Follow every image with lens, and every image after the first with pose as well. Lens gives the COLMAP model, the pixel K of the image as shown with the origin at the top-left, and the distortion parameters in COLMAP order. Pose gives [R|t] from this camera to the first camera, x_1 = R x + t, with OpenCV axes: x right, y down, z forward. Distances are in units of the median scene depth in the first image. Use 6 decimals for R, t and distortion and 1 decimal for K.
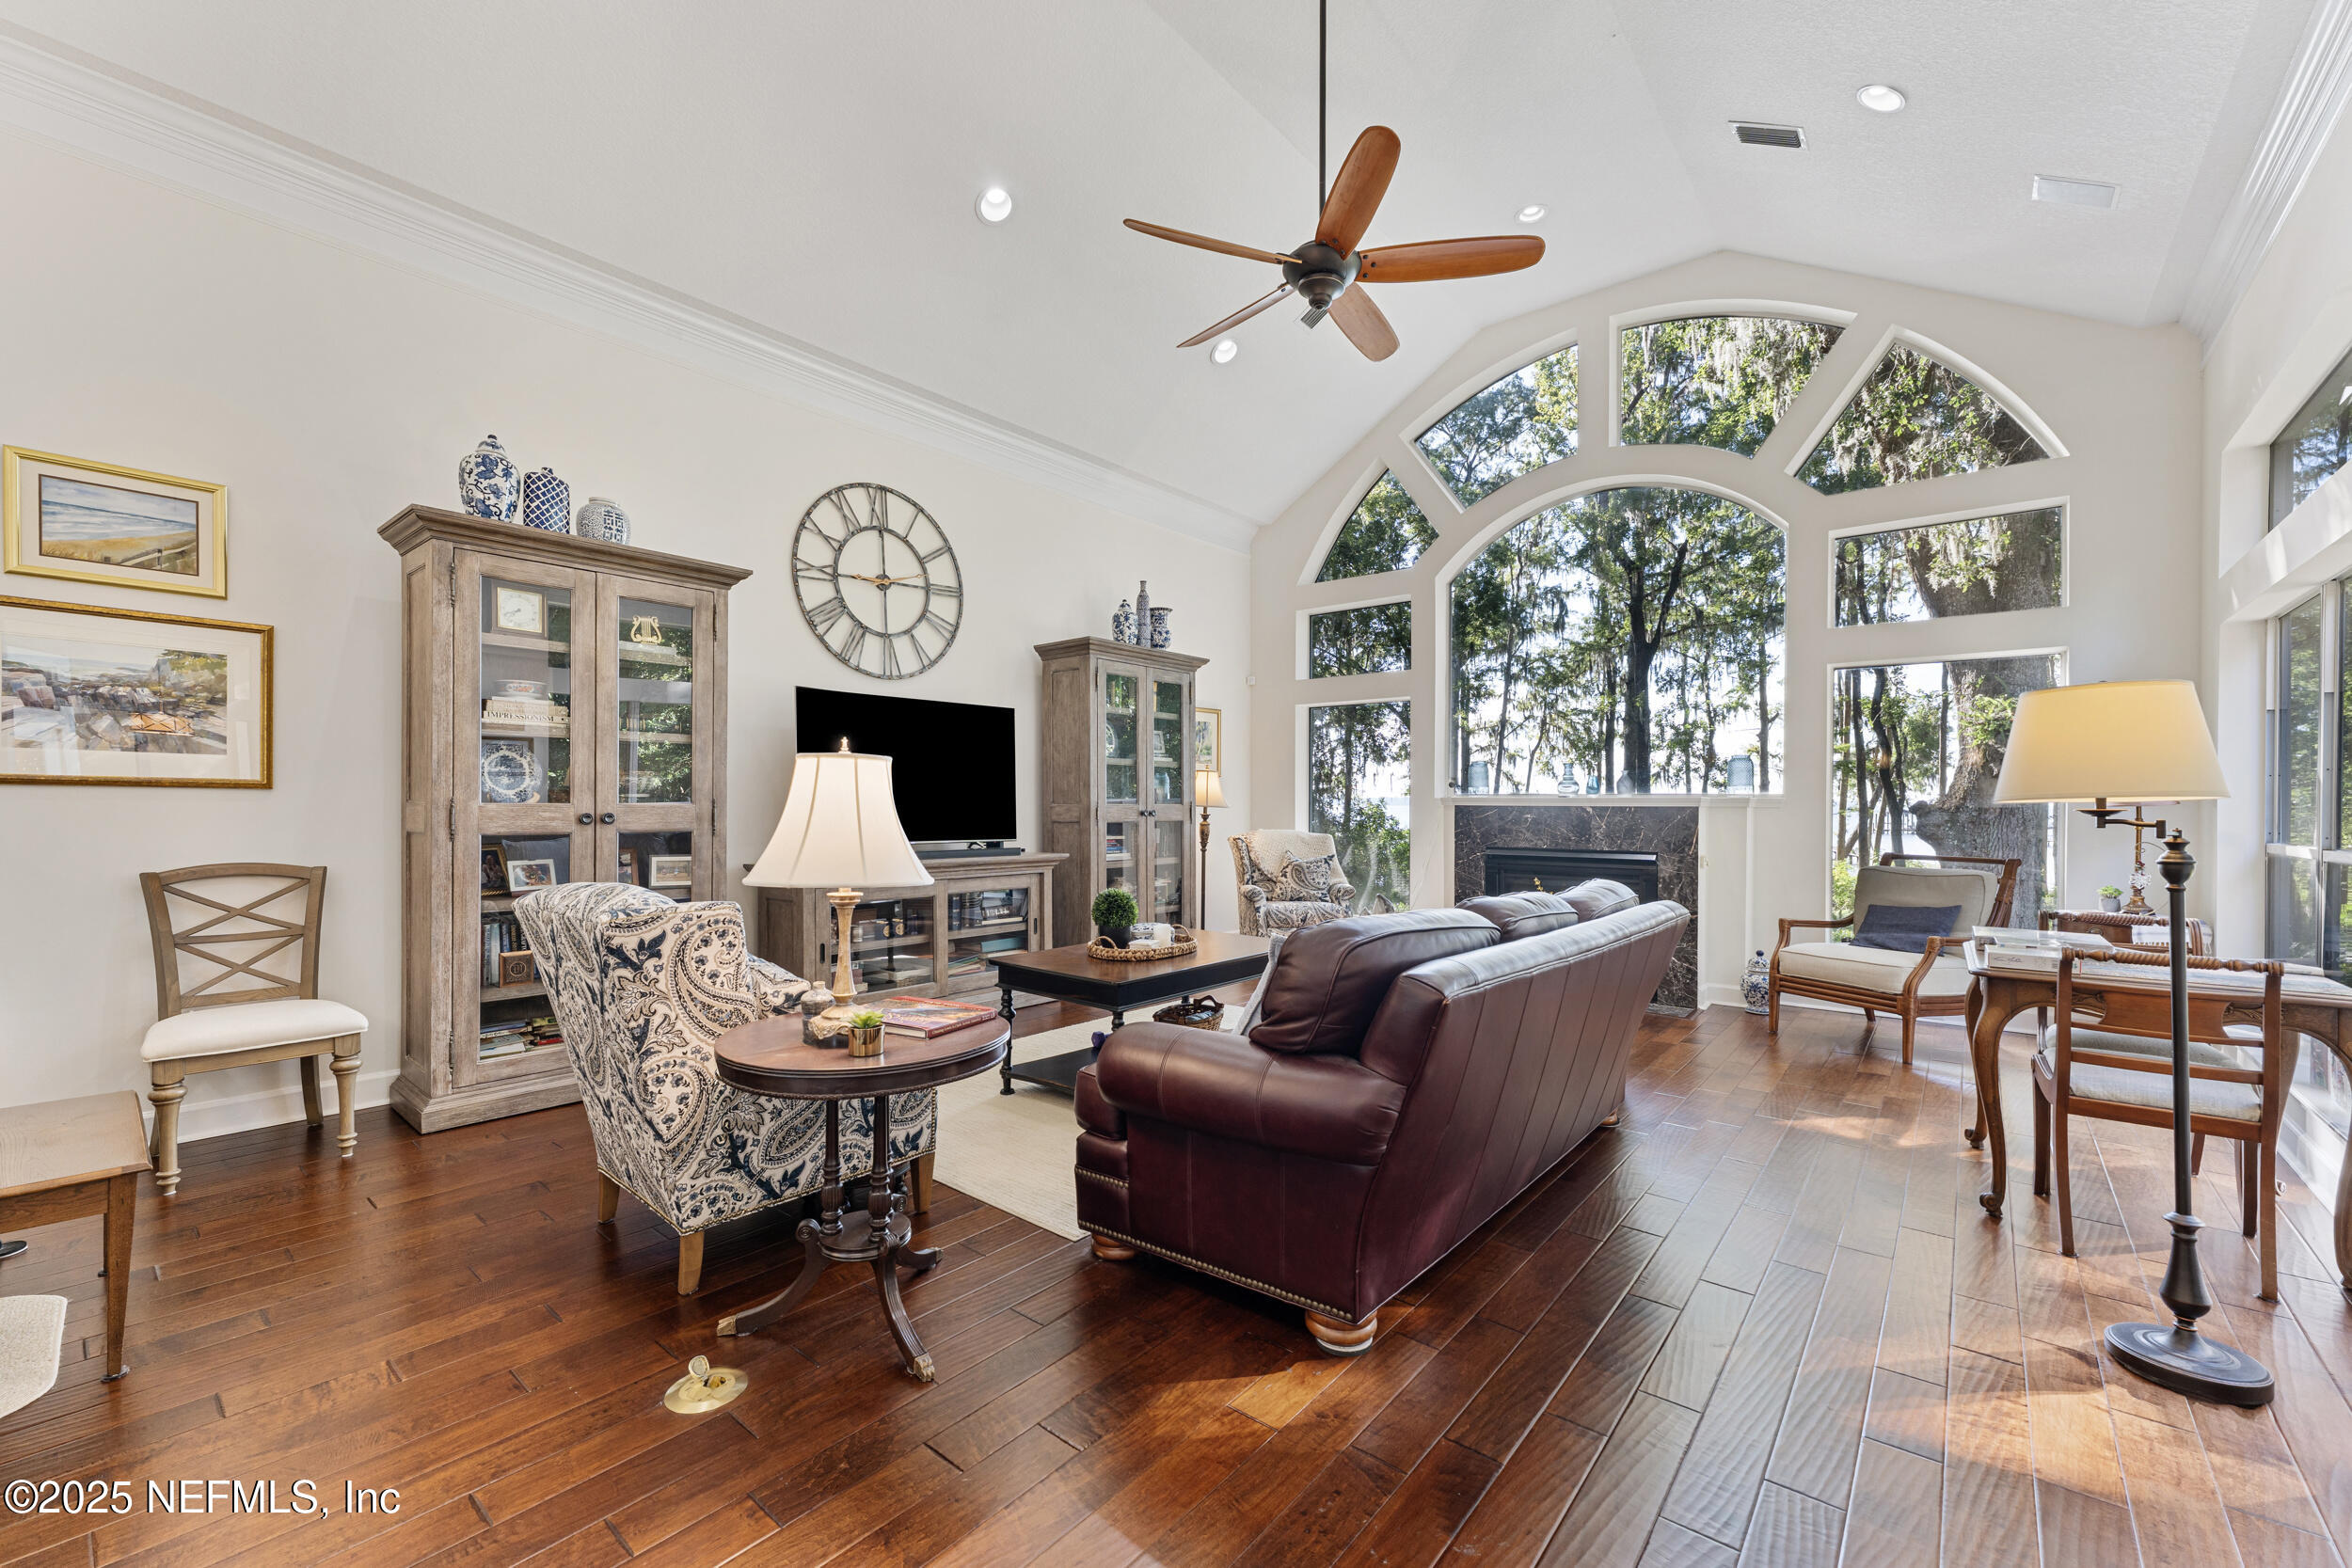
lens RADIAL K [[922.3, 0, 1162.1], [0, 922.3, 798.7], [0, 0, 1]] dist [-0.000423, -0.000015]
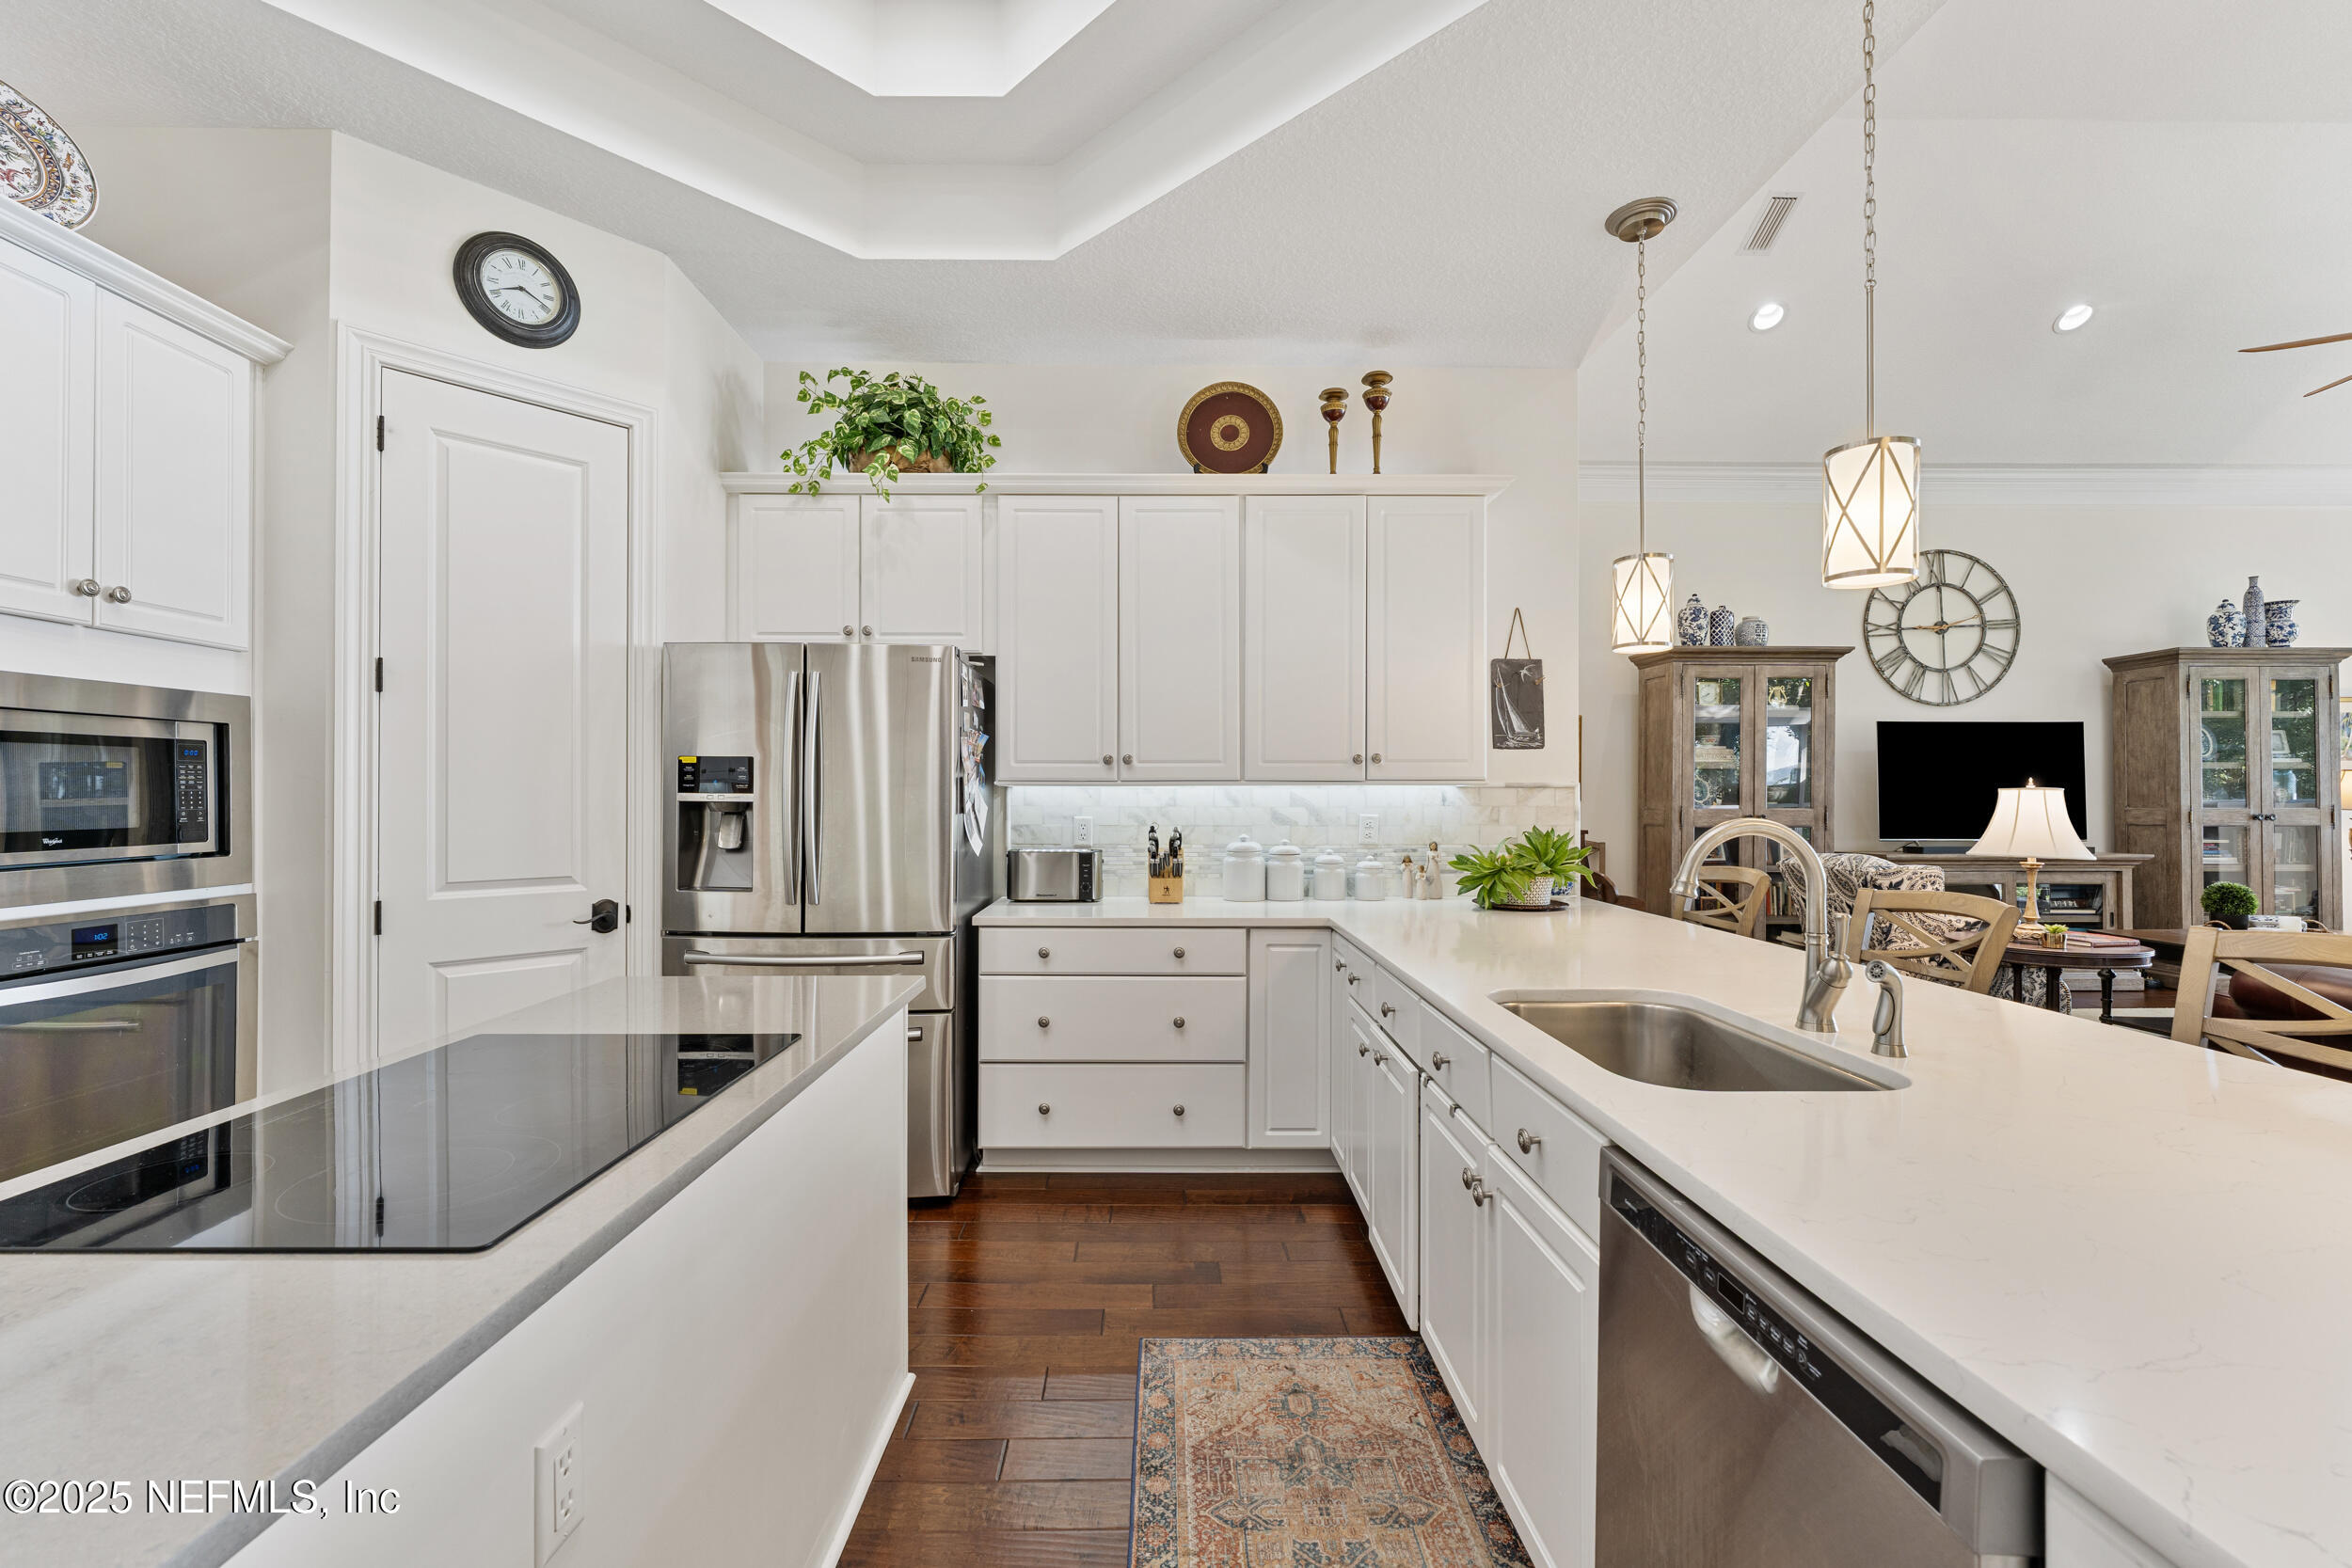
lens RADIAL K [[977.2, 0, 1165.4], [0, 977.2, 793.9], [0, 0, 1]] dist [-0.003038, 0.000627]
pose [[0.659971, -0.005978, -0.751267, -0.008379], [0.006983, 0.999974, -0.001822, -0.016982], [0.751258, -0.004044, 0.659996, -0.615472]]
